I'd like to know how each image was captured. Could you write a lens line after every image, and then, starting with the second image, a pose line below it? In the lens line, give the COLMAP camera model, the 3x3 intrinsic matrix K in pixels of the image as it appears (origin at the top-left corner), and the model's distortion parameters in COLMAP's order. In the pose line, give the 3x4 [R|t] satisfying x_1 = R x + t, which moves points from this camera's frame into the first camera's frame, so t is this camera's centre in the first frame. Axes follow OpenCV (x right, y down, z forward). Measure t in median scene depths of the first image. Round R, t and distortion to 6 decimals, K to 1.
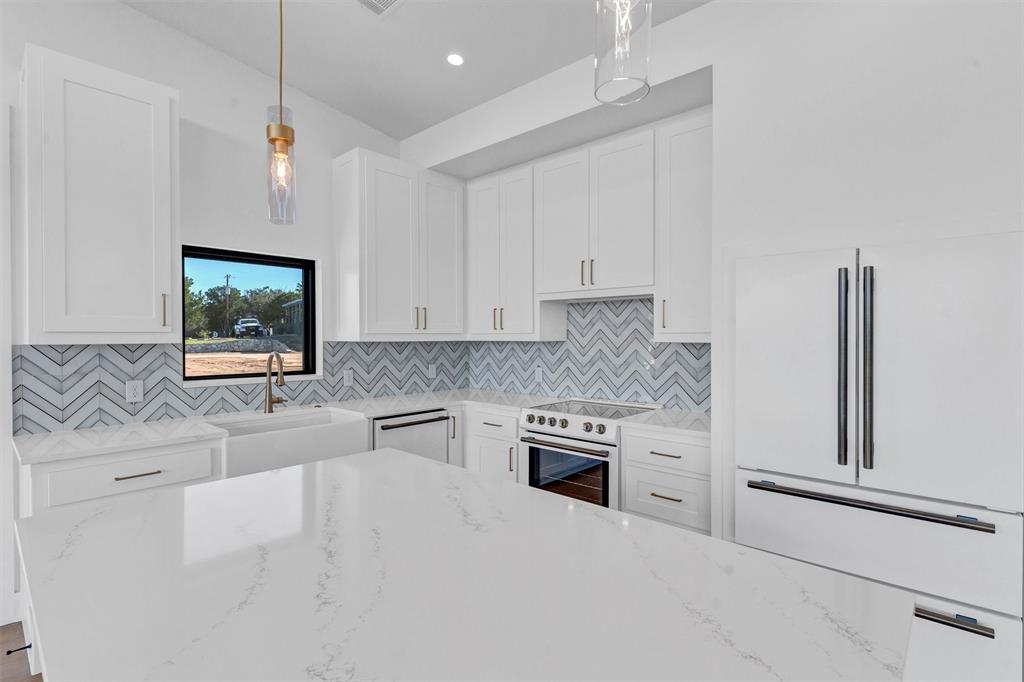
lens RADIAL K [[493.2, 0, 512.2], [0, 493.2, 338.3], [0, 0, 1]] dist [0.018134, -0.000451]
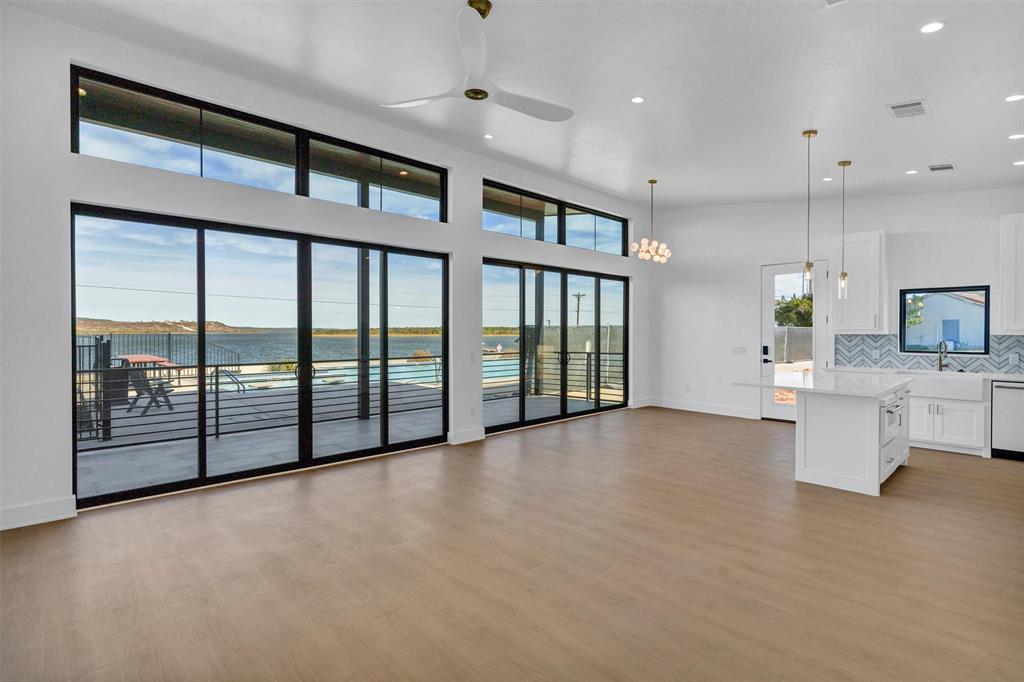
lens RADIAL K [[493.2, 0, 516.9], [0, 493.2, 331.7], [0, 0, 1]] dist [0.018134, -0.000451]
pose [[-0.050539, 0.004701, -0.998711, 1.328958], [-0.005002, 0.999975, 0.004960, -0.004401], [0.998710, 0.005247, -0.050514, -0.469551]]
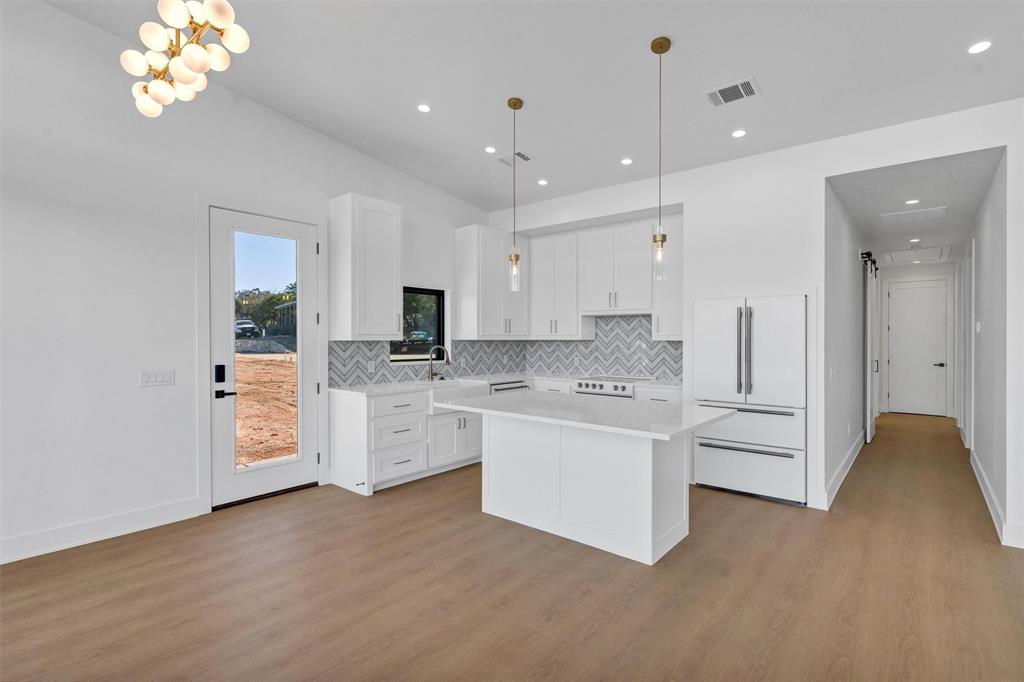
lens RADIAL K [[493.2, 0, 514.5], [0, 493.2, 336.1], [0, 0, 1]] dist [0.018134, -0.000451]
pose [[0.998639, 0.001861, 0.052116, -0.253472], [-0.001457, 0.999969, -0.007785, 0.005632], [-0.052129, 0.007698, 0.998611, -0.636286]]
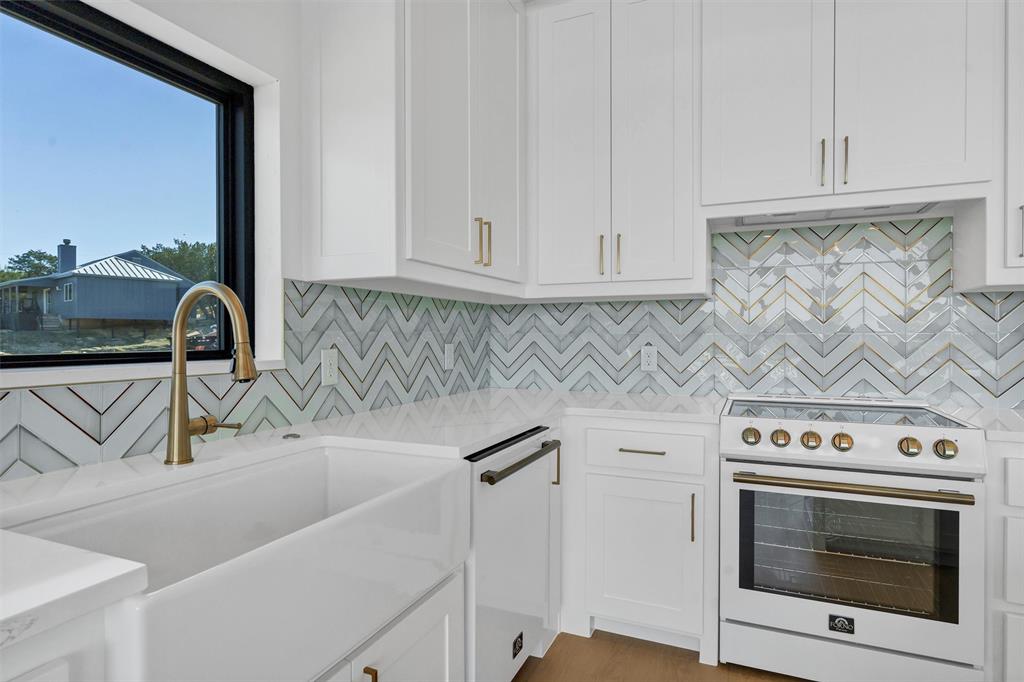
lens RADIAL K [[552.5, 0, 509.2], [0, 552.5, 338.0], [0, 0, 1]] dist [0.004533, 0.001470]
pose [[0.944736, -0.000579, 0.327831, -0.349710], [0.001272, 0.999997, -0.001901, 0.056272], [-0.327829, 0.002213, 0.944734, 0.490216]]
